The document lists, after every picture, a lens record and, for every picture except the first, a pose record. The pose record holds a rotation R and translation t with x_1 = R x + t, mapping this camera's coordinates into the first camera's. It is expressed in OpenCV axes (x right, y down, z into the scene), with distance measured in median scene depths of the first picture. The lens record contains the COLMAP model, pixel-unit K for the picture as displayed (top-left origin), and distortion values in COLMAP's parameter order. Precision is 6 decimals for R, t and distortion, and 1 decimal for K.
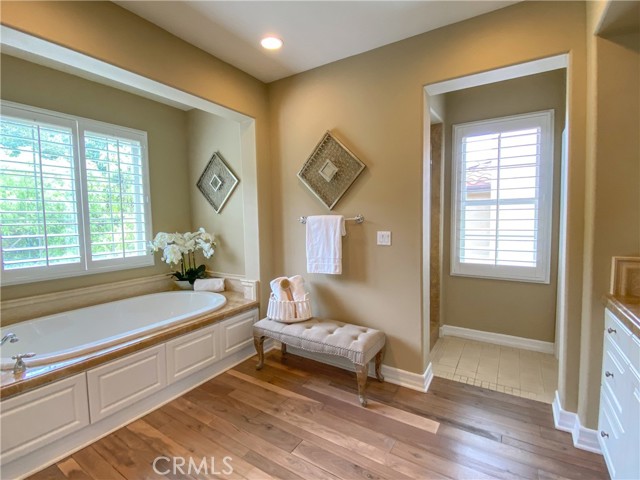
lens RADIAL K [[304.7, 0, 317.2], [0, 304.7, 237.9], [0, 0, 1]] dist [0.000752, -0.000356]
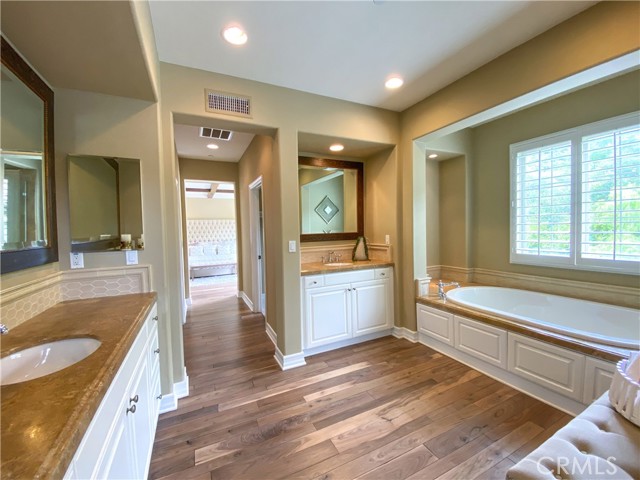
lens RADIAL K [[260.6, 0, 322.3], [0, 260.6, 238.5], [0, 0, 1]] dist [0.006208, -0.012852]
pose [[-0.510934, 0.063653, -0.857260, 0.646610], [-0.018279, 0.996225, 0.084866, -0.067630], [0.859426, 0.059031, -0.507842, 0.868031]]
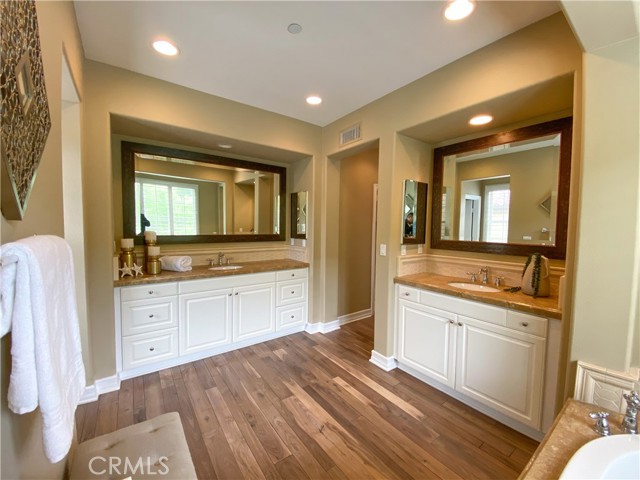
lens RADIAL K [[260.6, 0, 317.5], [0, 260.6, 239.3], [0, 0, 1]] dist [0.006208, -0.012852]
pose [[-0.934764, -0.016095, 0.354904, -0.377400], [0.024576, 0.993651, 0.109792, -0.117552], [-0.354418, 0.111352, -0.928433, 1.350483]]
